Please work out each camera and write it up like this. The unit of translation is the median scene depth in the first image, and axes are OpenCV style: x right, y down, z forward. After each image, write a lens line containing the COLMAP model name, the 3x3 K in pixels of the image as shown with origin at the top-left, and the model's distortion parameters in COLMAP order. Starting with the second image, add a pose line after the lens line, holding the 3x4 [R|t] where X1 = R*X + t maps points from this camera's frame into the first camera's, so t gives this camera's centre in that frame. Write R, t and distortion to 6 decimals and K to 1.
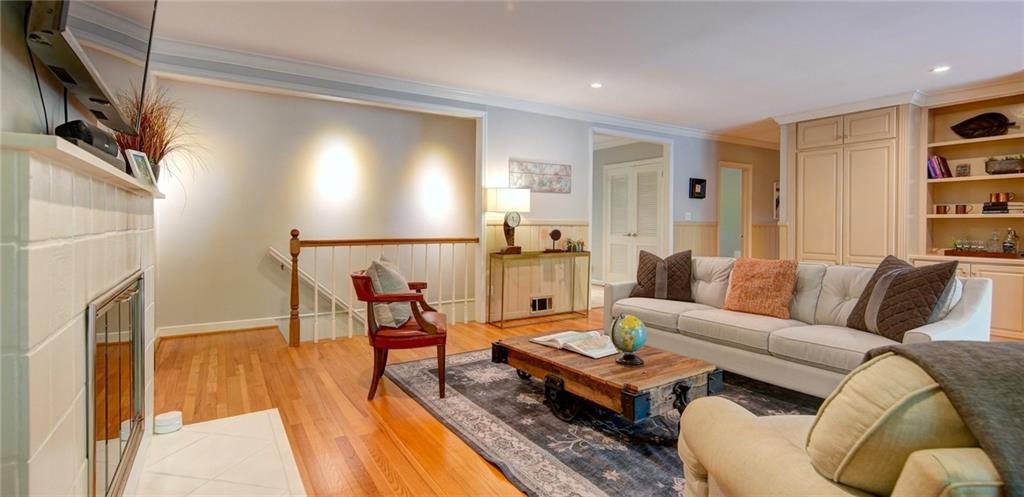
lens RADIAL K [[464.0, 0, 512.3], [0, 464.0, 228.0], [0, 0, 1]] dist [0.000158, -0.000025]
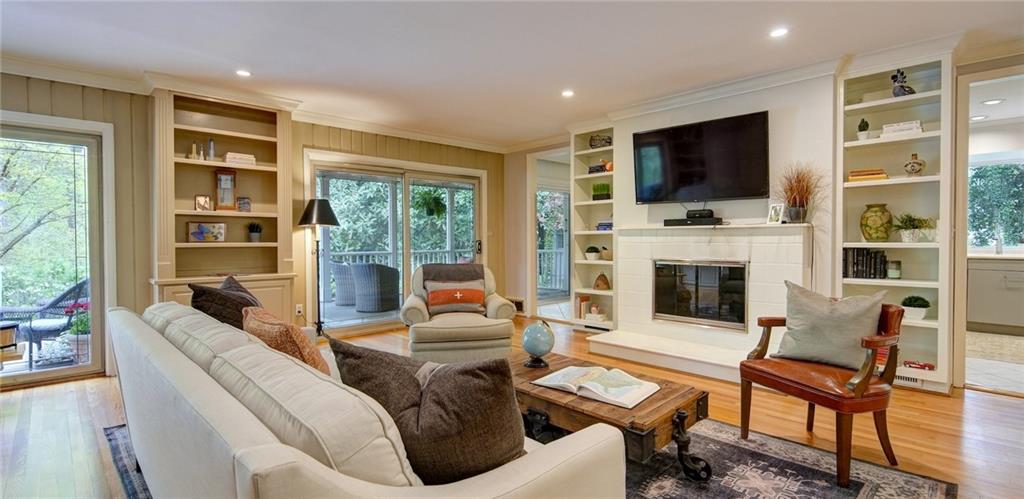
lens RADIAL K [[468.9, 0, 510.7], [0, 468.9, 249.0], [0, 0, 1]] dist [0.001097, 0.000258]
pose [[-0.978991, 0.002462, -0.203890, 0.274665], [-0.002441, 0.999714, 0.023792, -0.009161], [0.203890, 0.023790, -0.978705, 1.047012]]
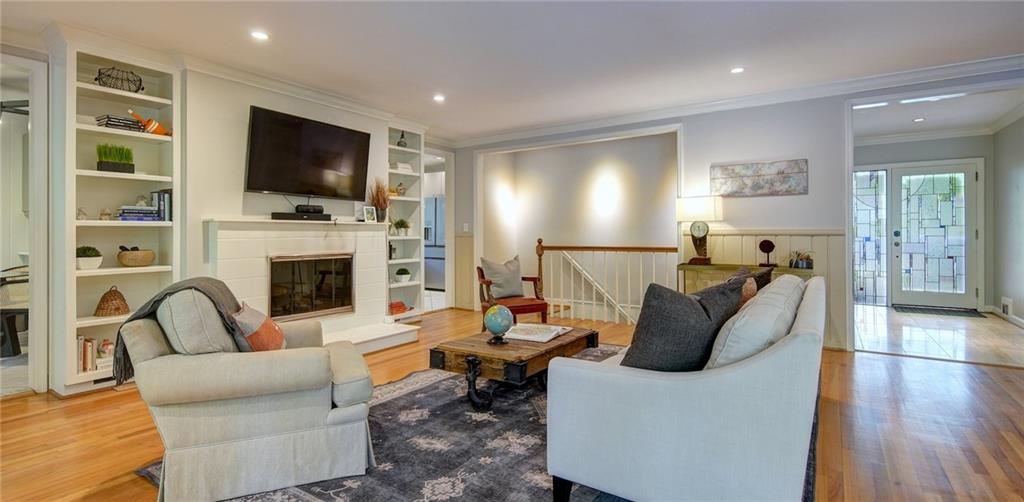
lens RADIAL K [[474.4, 0, 523.7], [0, 474.4, 230.9], [0, 0, 1]] dist [0.001046, 0.000033]
pose [[0.420872, -0.008706, -0.907078, 0.736894], [-0.000657, 0.999951, -0.009903, -0.004675], [0.907120, 0.004764, 0.420845, 0.255351]]
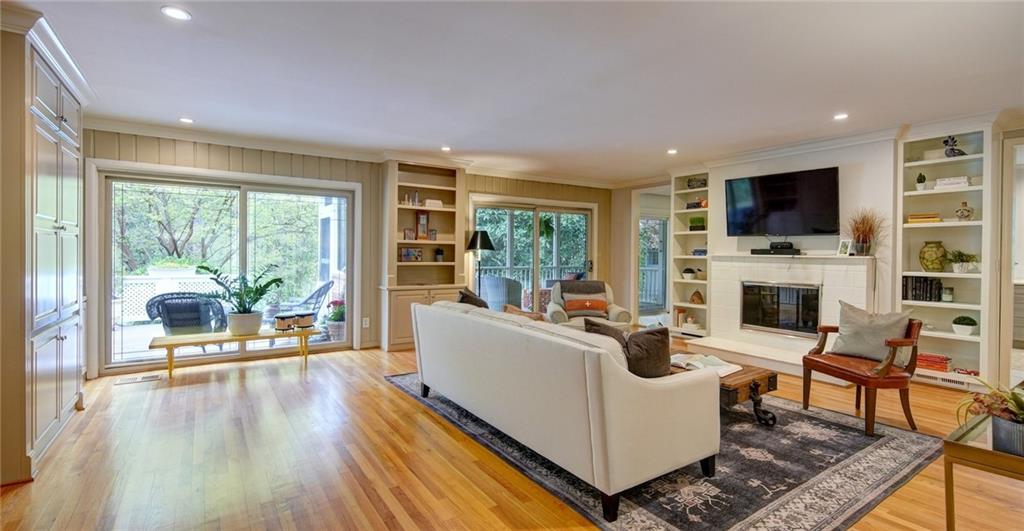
lens RADIAL K [[457.8, 0, 515.6], [0, 457.8, 256.0], [0, 0, 1]] dist [-0.001534, -0.000539]
pose [[-0.999316, -0.015272, -0.033668, 0.406060], [-0.015695, 0.999801, 0.012328, -0.033223], [0.033473, 0.012848, -0.999357, 1.307484]]
